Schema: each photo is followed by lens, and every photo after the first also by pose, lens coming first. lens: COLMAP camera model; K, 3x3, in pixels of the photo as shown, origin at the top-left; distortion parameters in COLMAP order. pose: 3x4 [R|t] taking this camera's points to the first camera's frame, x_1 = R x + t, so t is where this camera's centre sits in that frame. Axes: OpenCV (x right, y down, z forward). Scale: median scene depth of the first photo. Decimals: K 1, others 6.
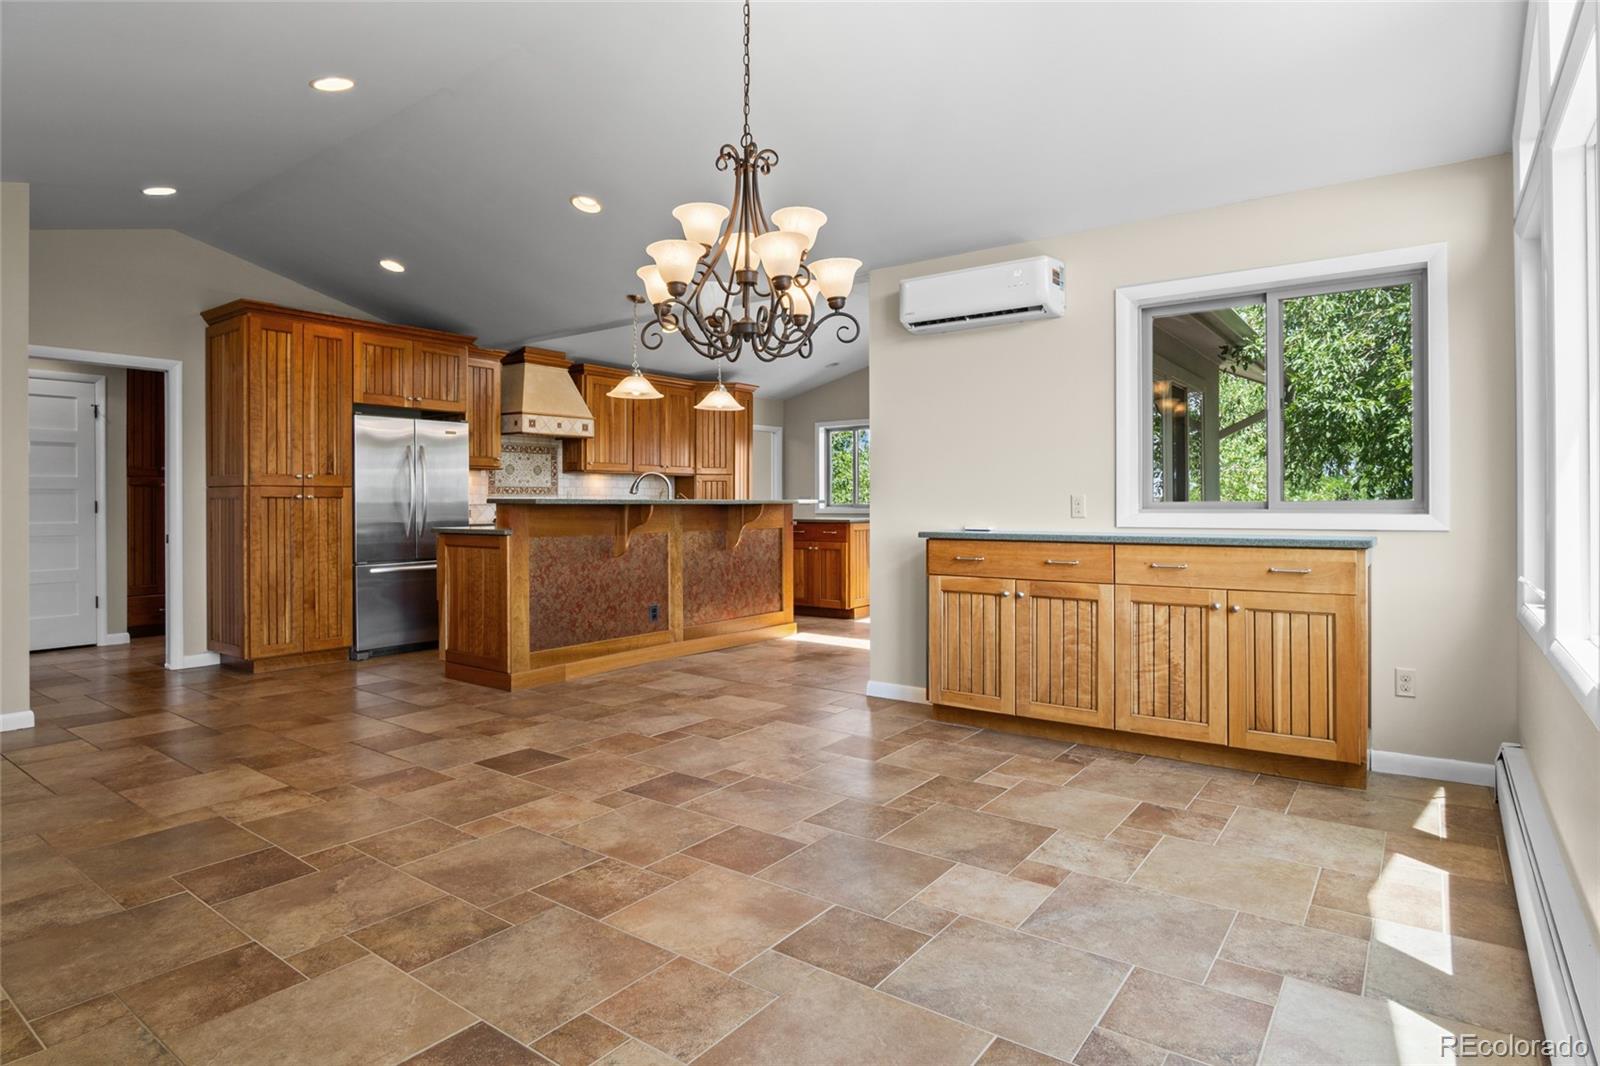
lens RADIAL K [[878.9, 0, 800.4], [0, 878.9, 503.5], [0, 0, 1]] dist [-0.028435, 0.006342]
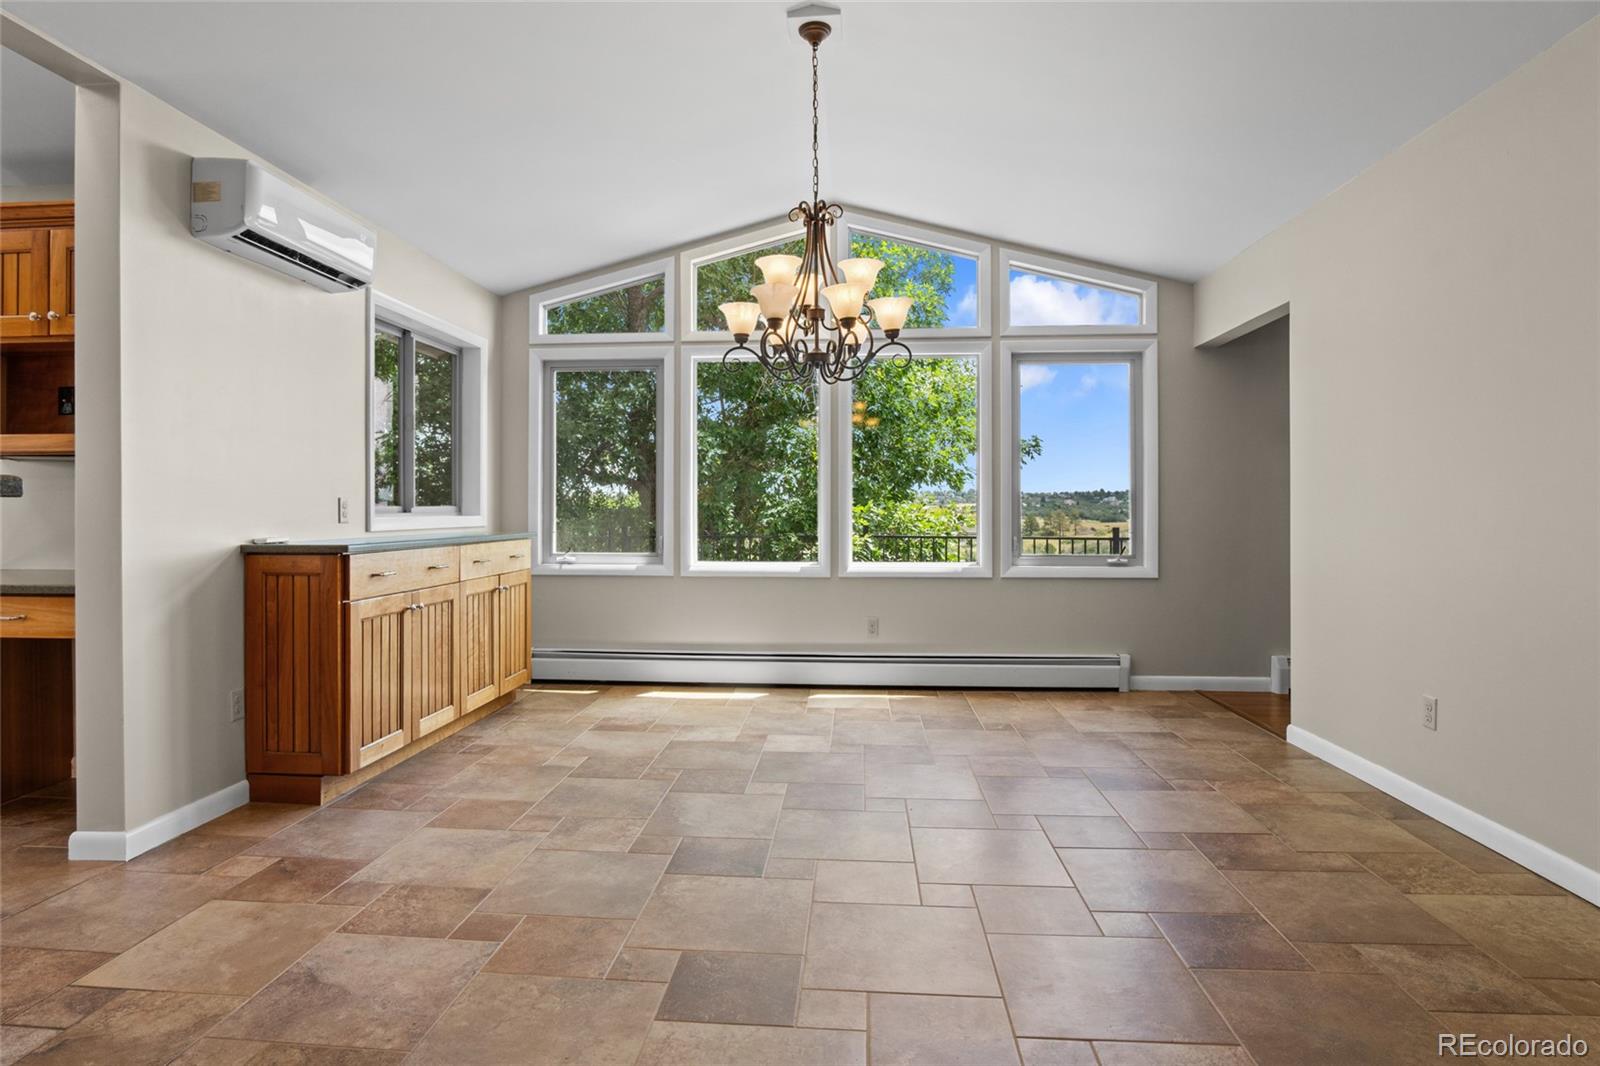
lens RADIAL K [[878.9, 0, 775.9], [0, 878.9, 504.0], [0, 0, 1]] dist [-0.028435, 0.006342]
pose [[-0.514270, 0.007054, 0.857599, -0.509427], [0.002352, 0.999974, -0.006815, 0.002538], [-0.857625, -0.001488, -0.514274, 0.807948]]
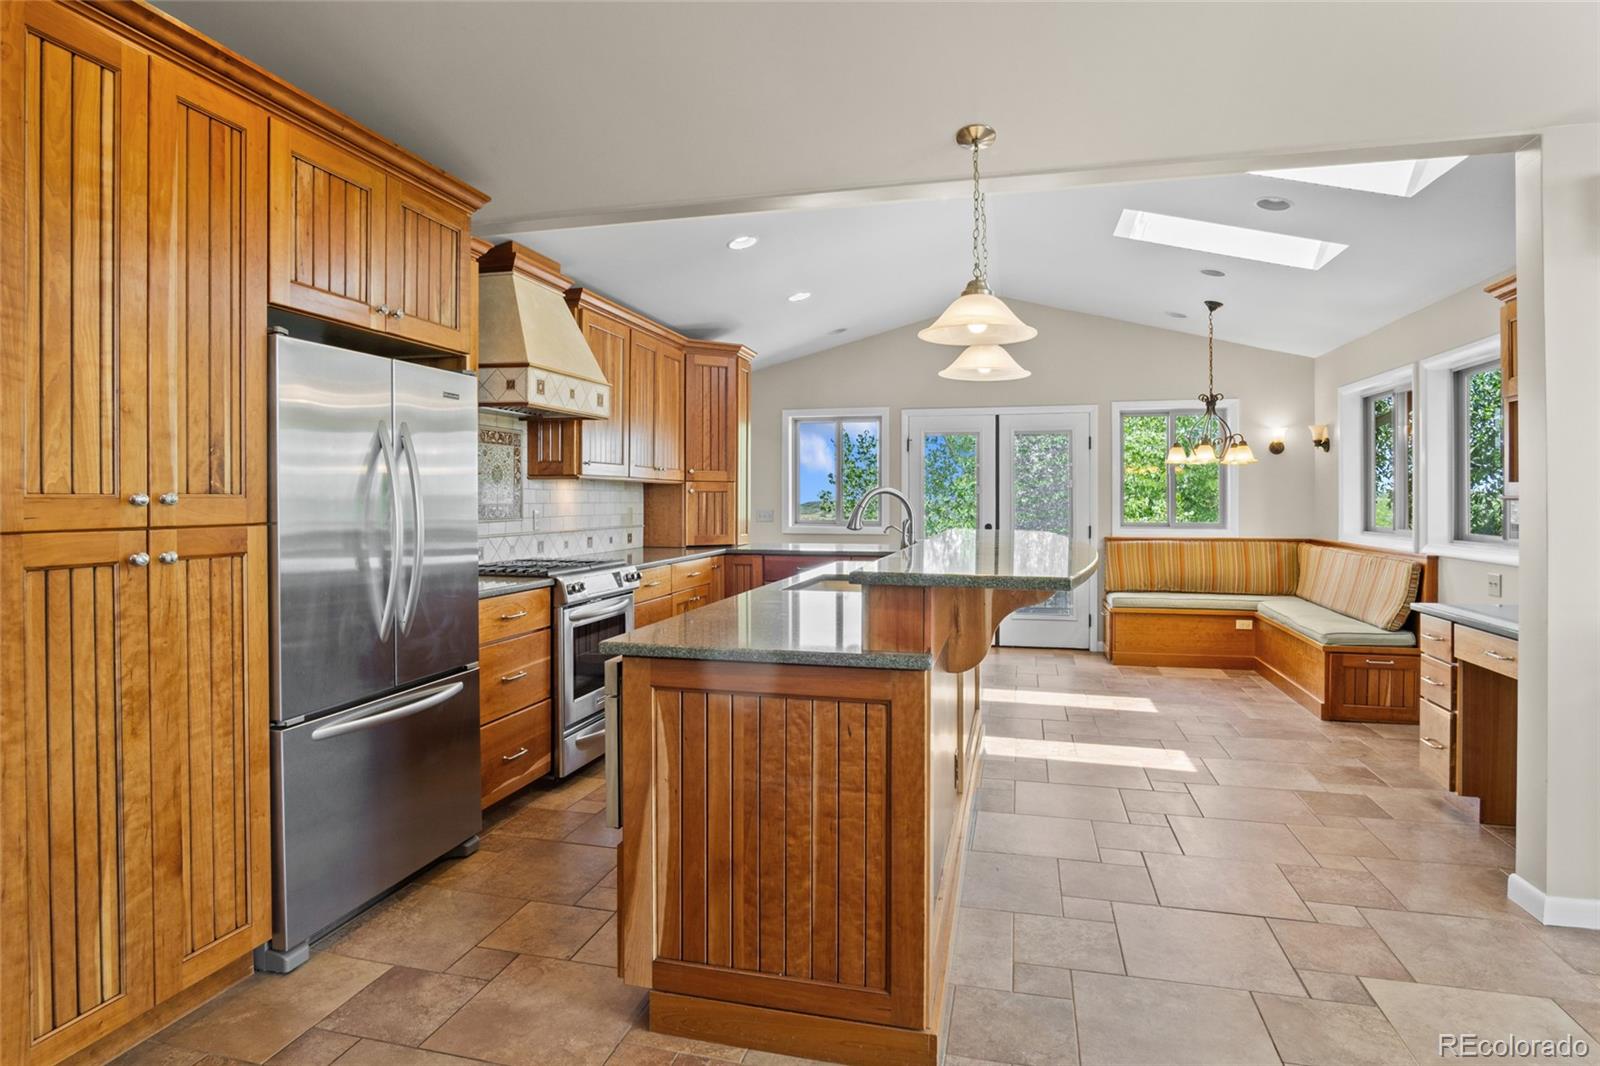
lens RADIAL K [[878.9, 0, 798.8], [0, 878.9, 507.1], [0, 0, 1]] dist [-0.028435, 0.006342]
pose [[0.927460, 0.001306, 0.373921, -0.466926], [-0.004704, 0.999956, 0.008175, -0.032440], [-0.373894, -0.009341, 0.927424, 0.595955]]
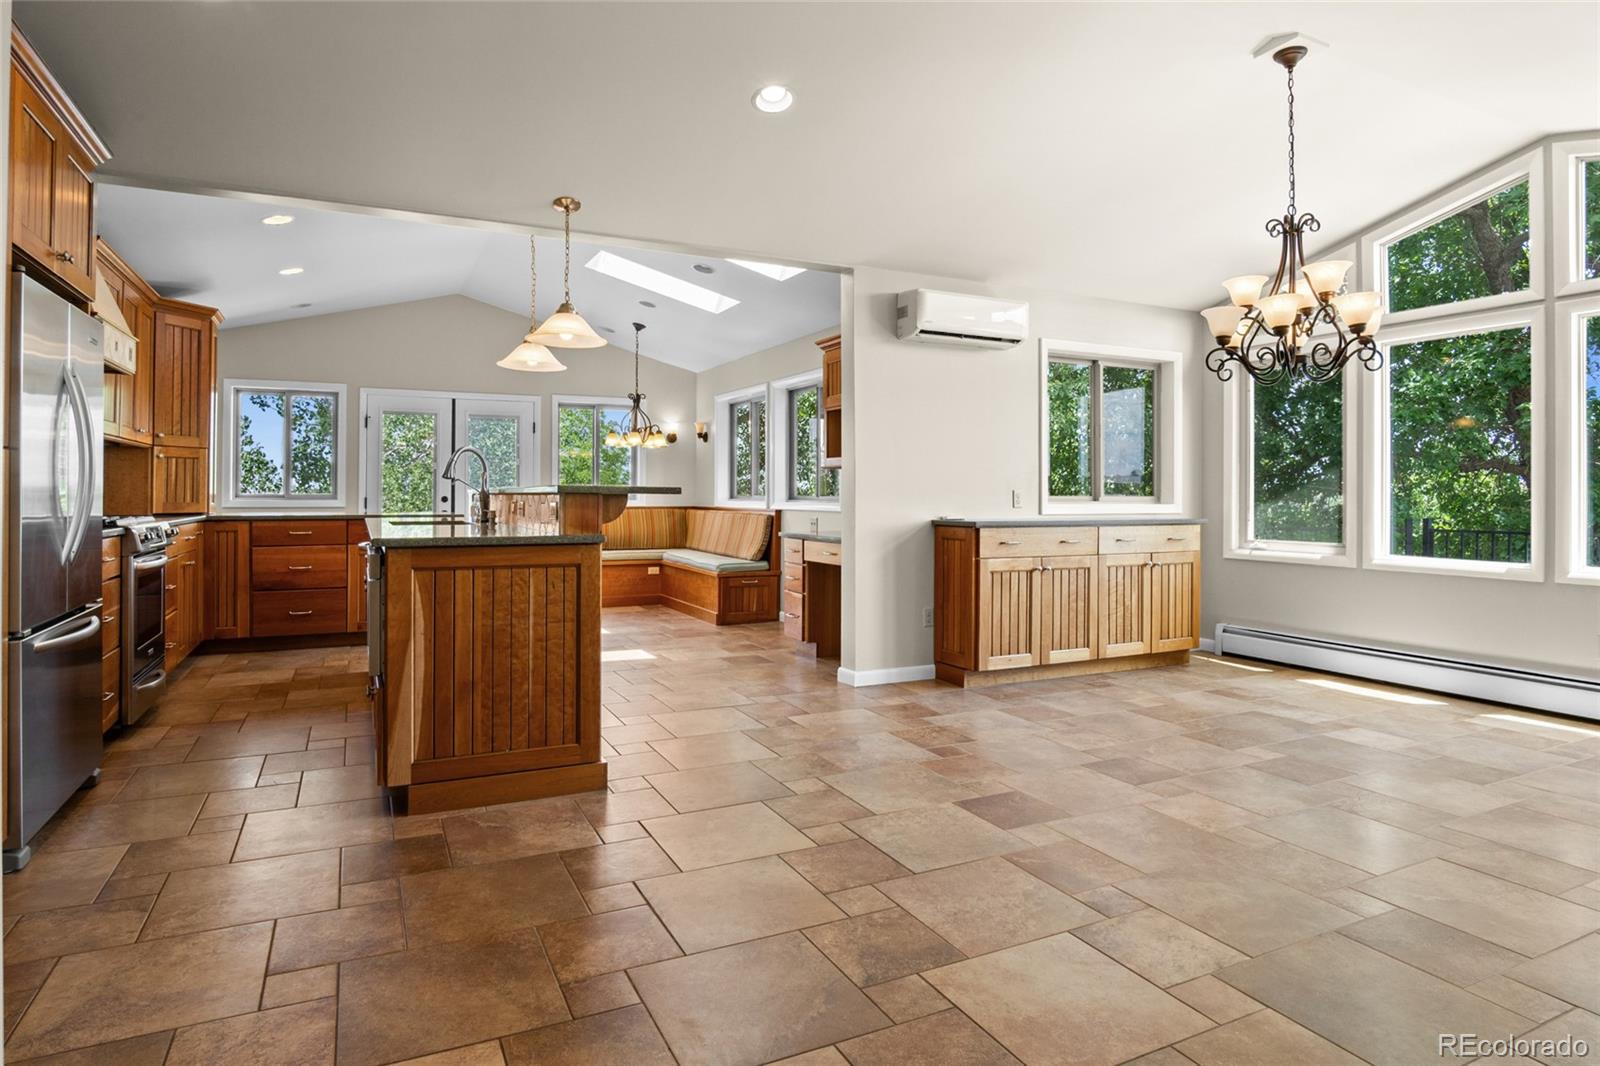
lens RADIAL K [[878.9, 0, 795.0], [0, 878.9, 505.6], [0, 0, 1]] dist [-0.028435, 0.006342]
pose [[0.462548, -0.005879, 0.886575, -0.735614], [-0.004809, 0.999947, 0.009139, 0.001493], [-0.886581, -0.008490, 0.462495, 0.517270]]
